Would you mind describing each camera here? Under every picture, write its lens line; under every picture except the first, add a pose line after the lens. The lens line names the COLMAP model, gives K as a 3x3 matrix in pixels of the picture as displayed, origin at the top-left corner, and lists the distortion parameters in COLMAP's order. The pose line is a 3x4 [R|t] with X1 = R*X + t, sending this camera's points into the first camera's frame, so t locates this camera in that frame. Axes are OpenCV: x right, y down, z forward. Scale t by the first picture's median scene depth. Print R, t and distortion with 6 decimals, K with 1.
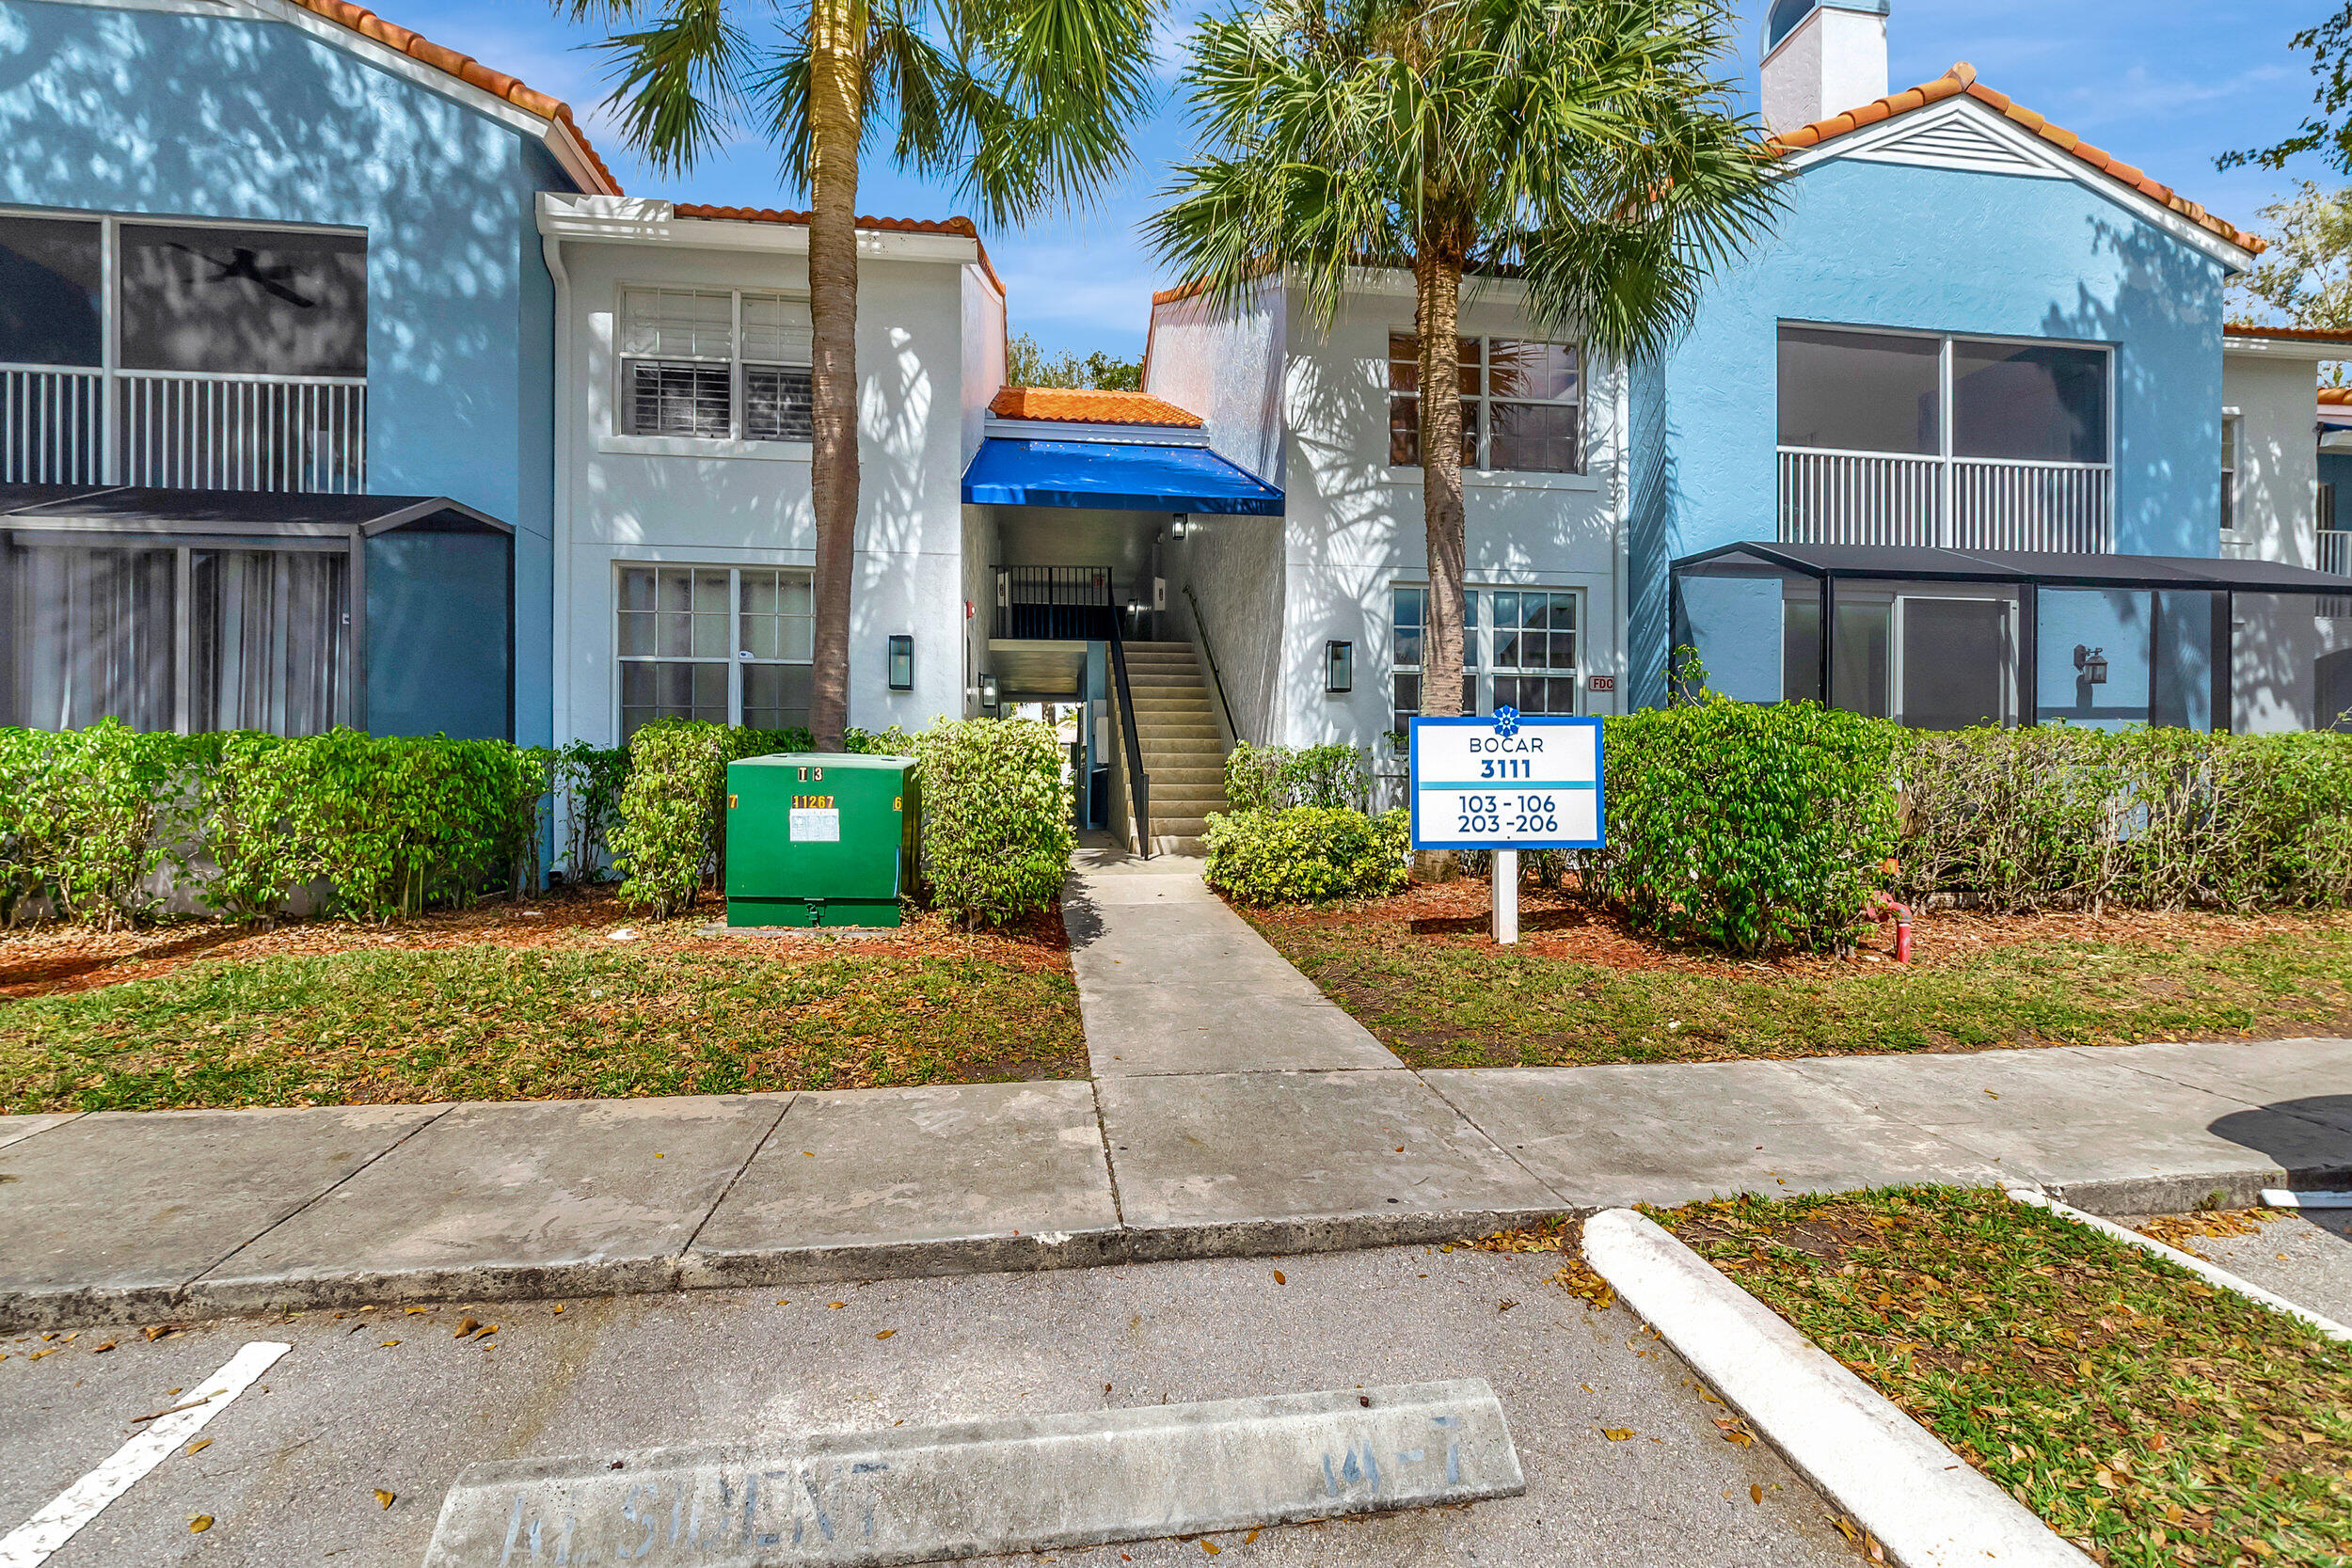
lens RADIAL K [[1047.9, 0, 1165.7], [0, 1047.9, 768.2], [0, 0, 1]] dist [0.004876, -0.002053]
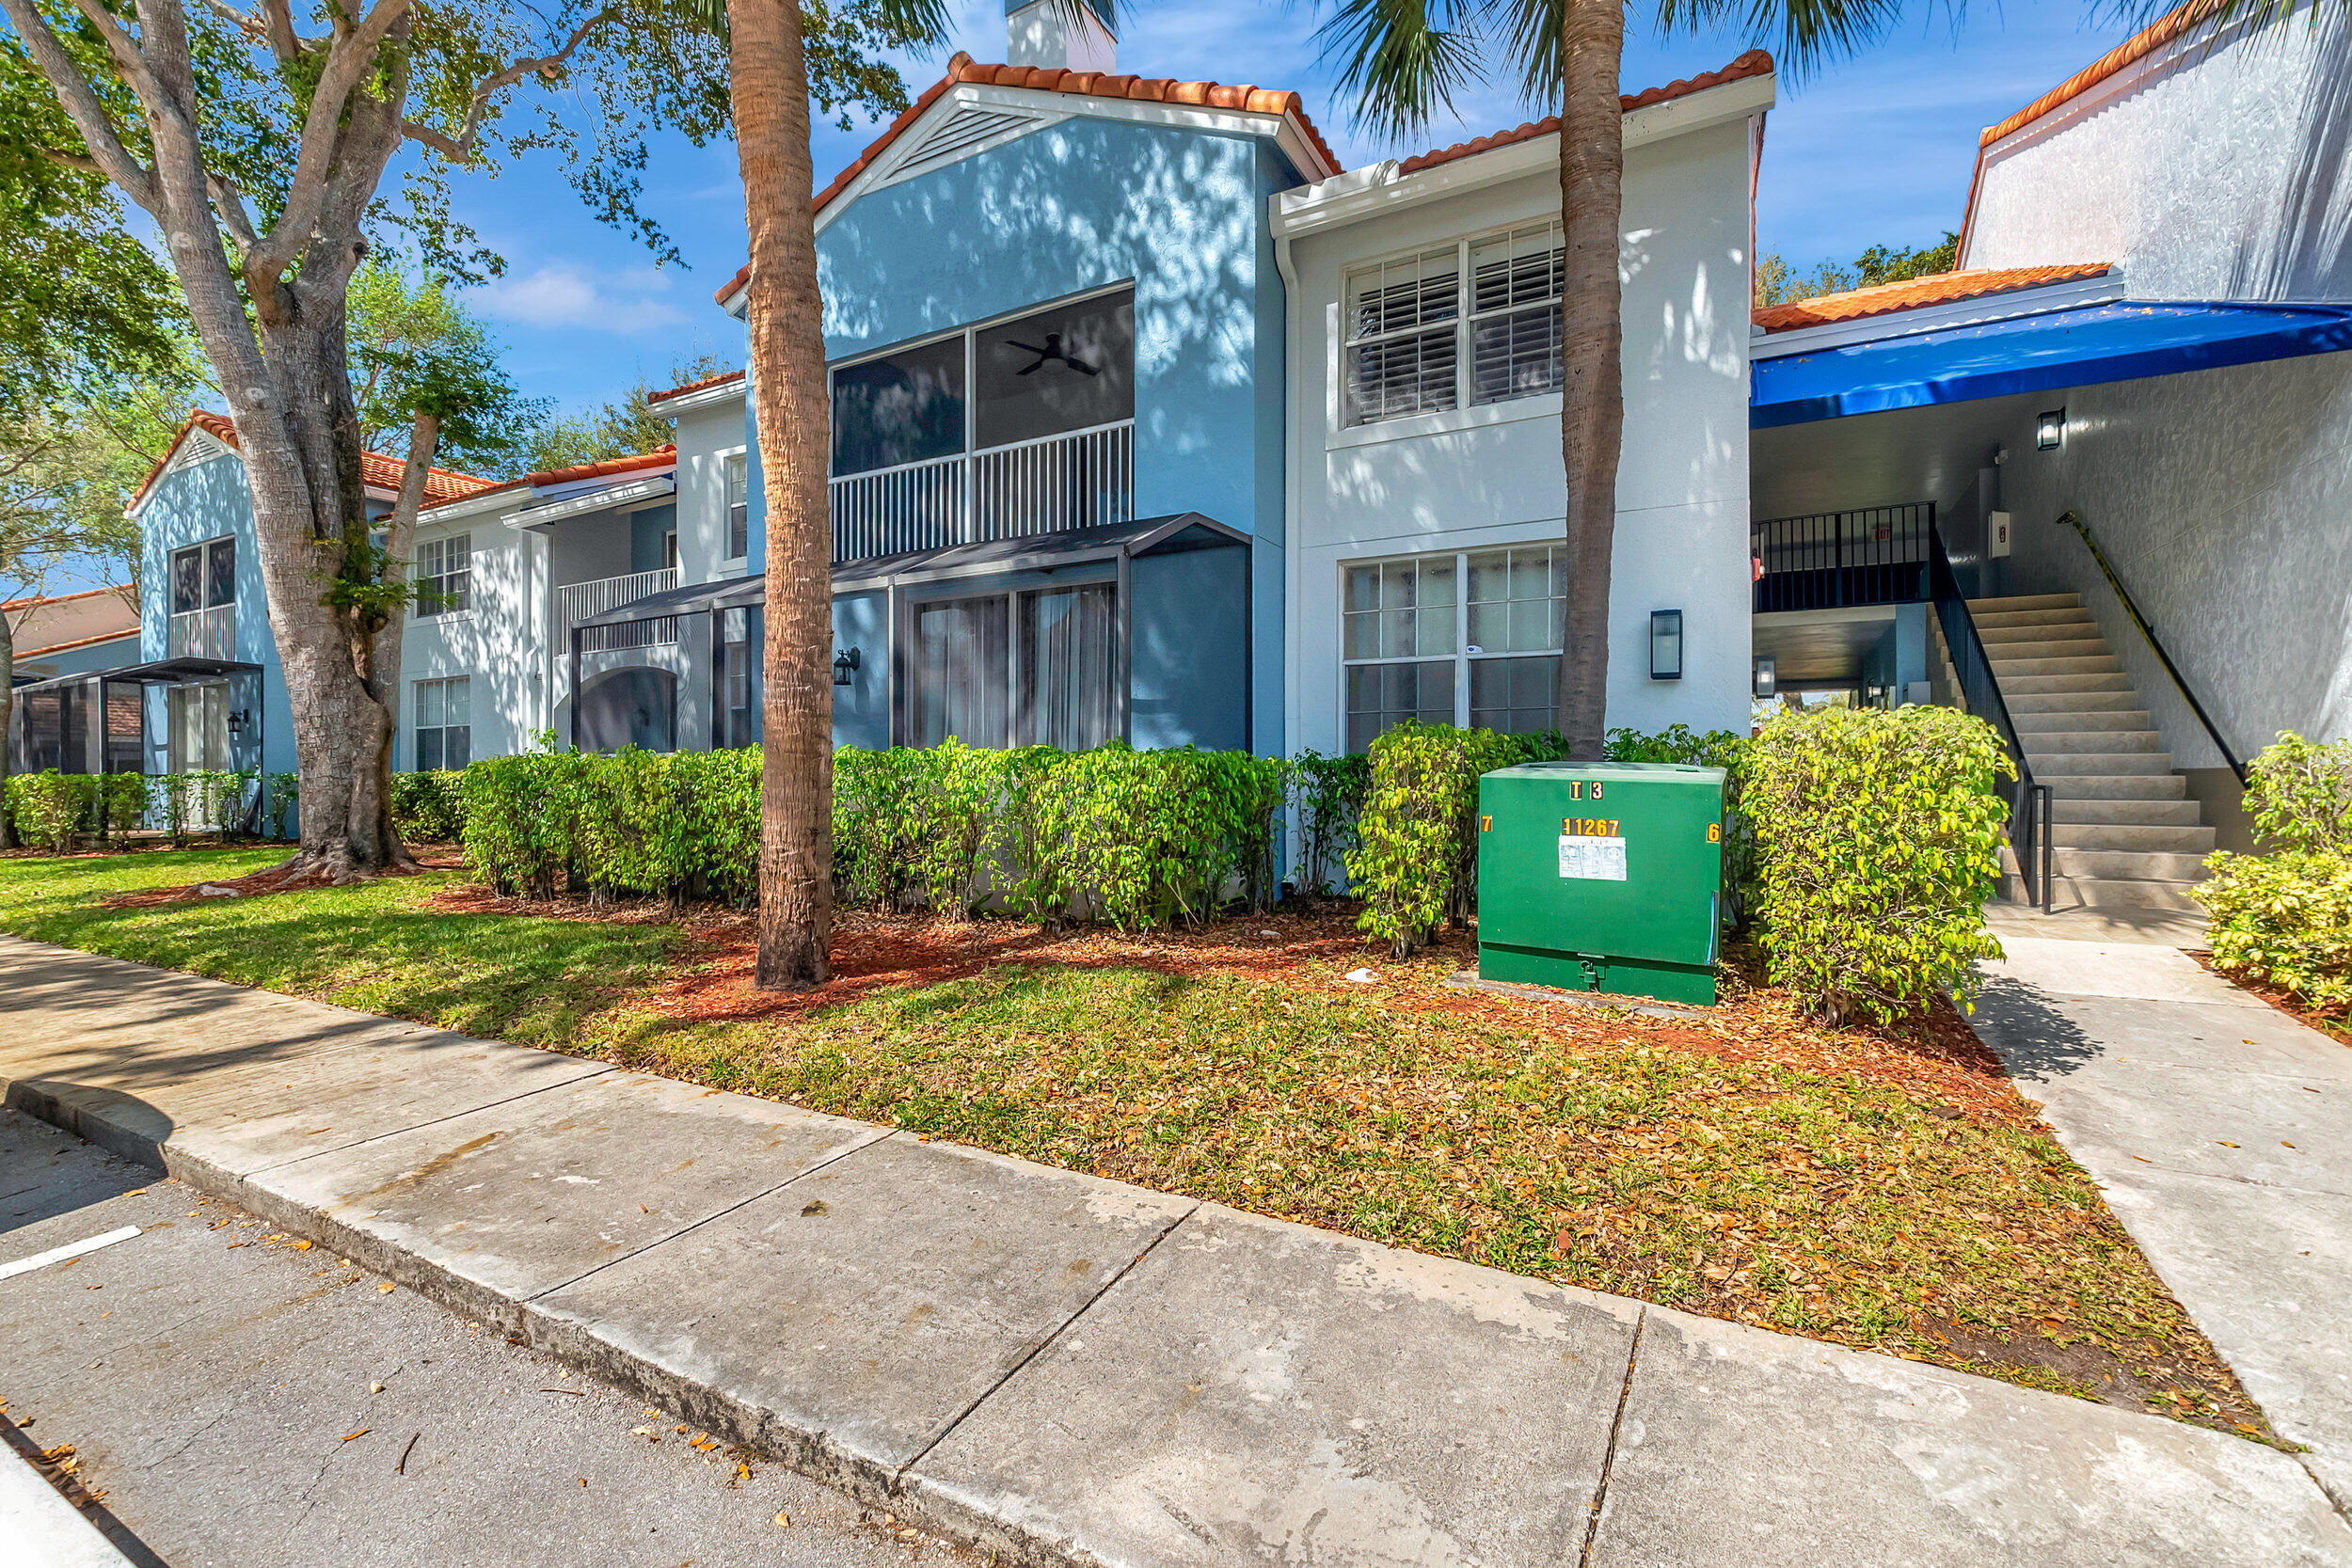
lens RADIAL K [[1047.9, 0, 1170.1], [0, 1047.9, 775.0], [0, 0, 1]] dist [0.004876, -0.002053]
pose [[0.808244, -0.000212, -0.588847, -0.137164], [0.002626, 0.999991, 0.003243, -0.008970], [0.588842, -0.004167, 0.808238, 0.211950]]
